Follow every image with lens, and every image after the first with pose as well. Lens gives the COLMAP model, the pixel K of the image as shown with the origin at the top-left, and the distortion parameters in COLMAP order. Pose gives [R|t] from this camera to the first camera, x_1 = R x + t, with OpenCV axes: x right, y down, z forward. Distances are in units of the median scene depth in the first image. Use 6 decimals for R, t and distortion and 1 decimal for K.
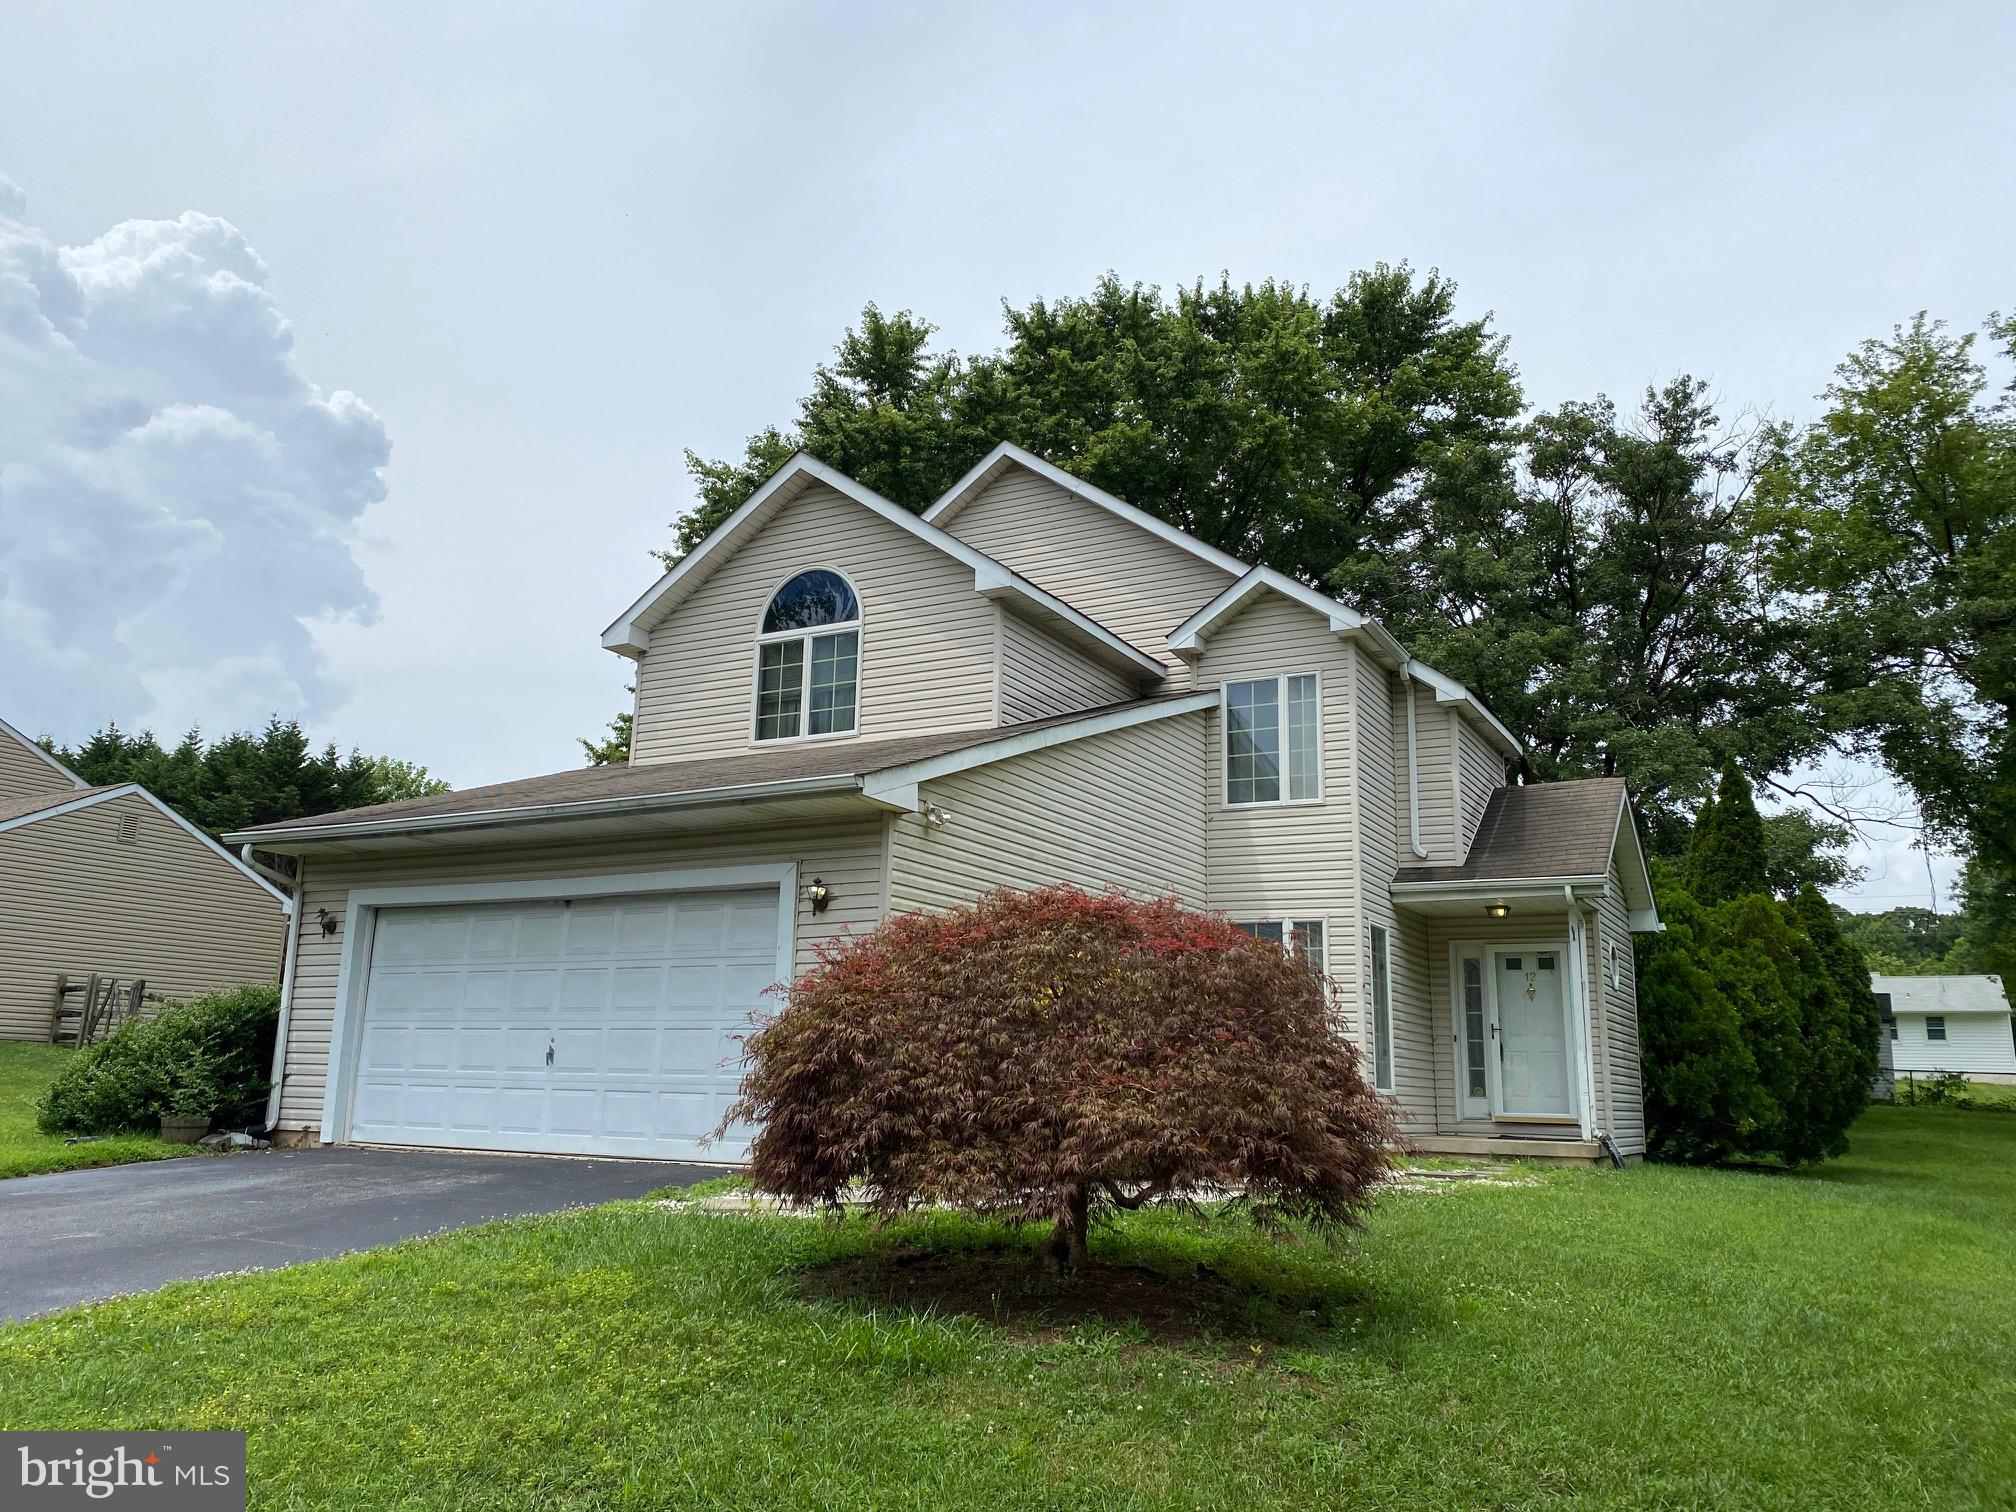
lens RADIAL K [[1536.6, 0, 976.5], [0, 1536.6, 765.7], [0, 0, 1]] dist [0.229005, -0.473783]
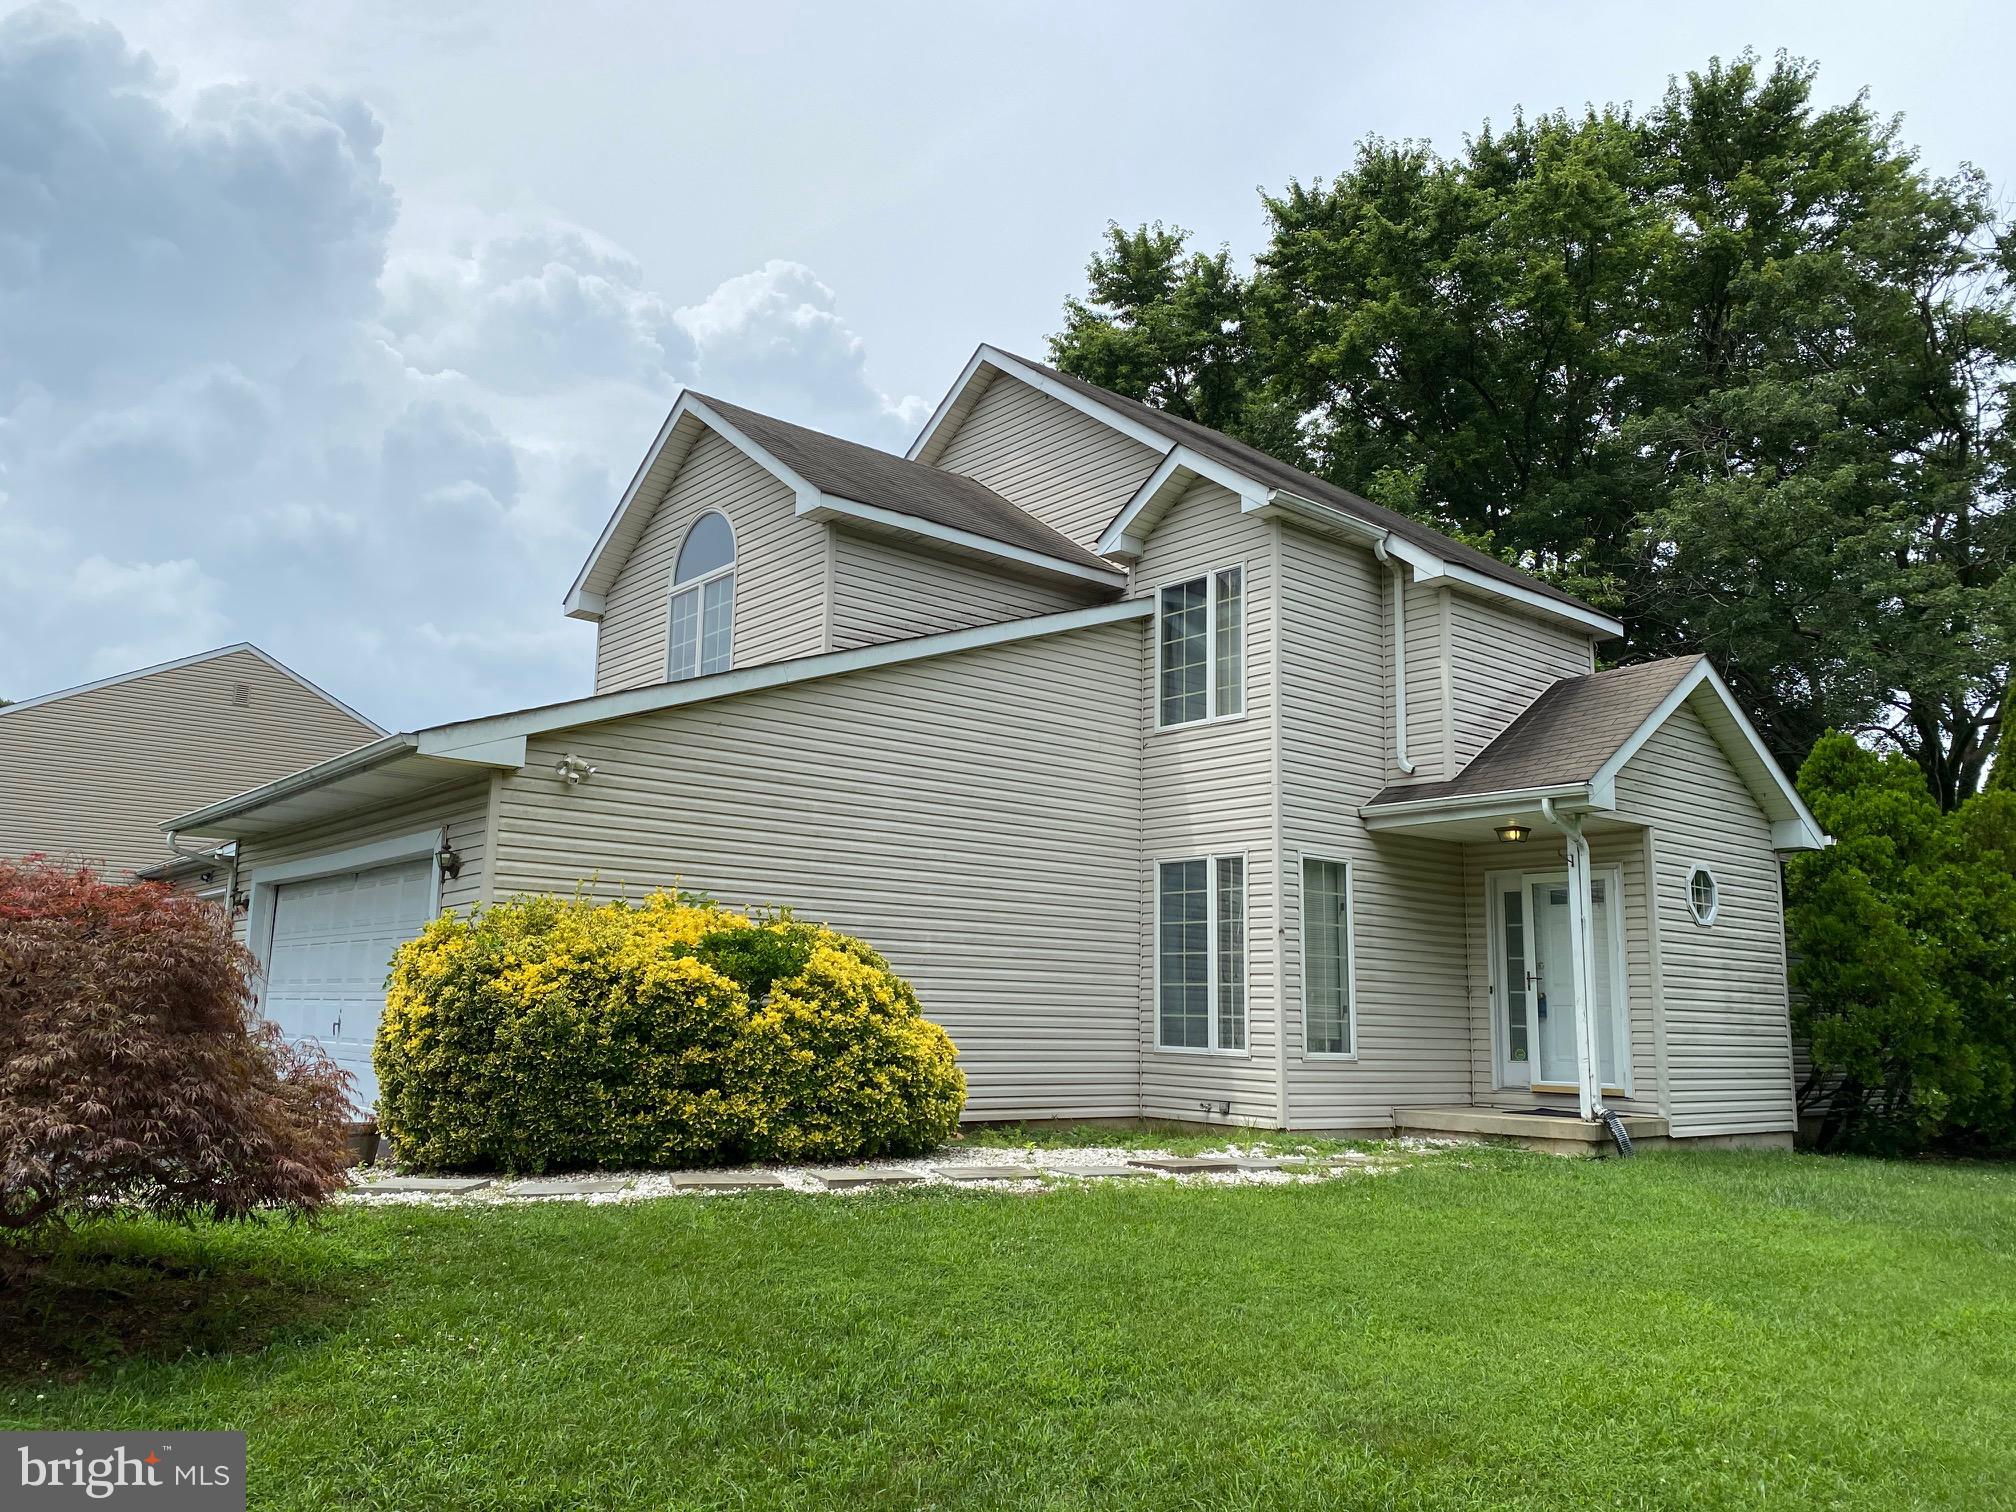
lens RADIAL K [[1519.1, 0, 1008.0], [0, 1519.1, 756.0], [0, 0, 1]] dist [0.098804, -0.095908]
pose [[0.935028, -0.064896, -0.348583, 0.353878], [0.075487, 0.997004, 0.016870, 0.018997], [0.346444, -0.042088, 0.937126, 0.162596]]
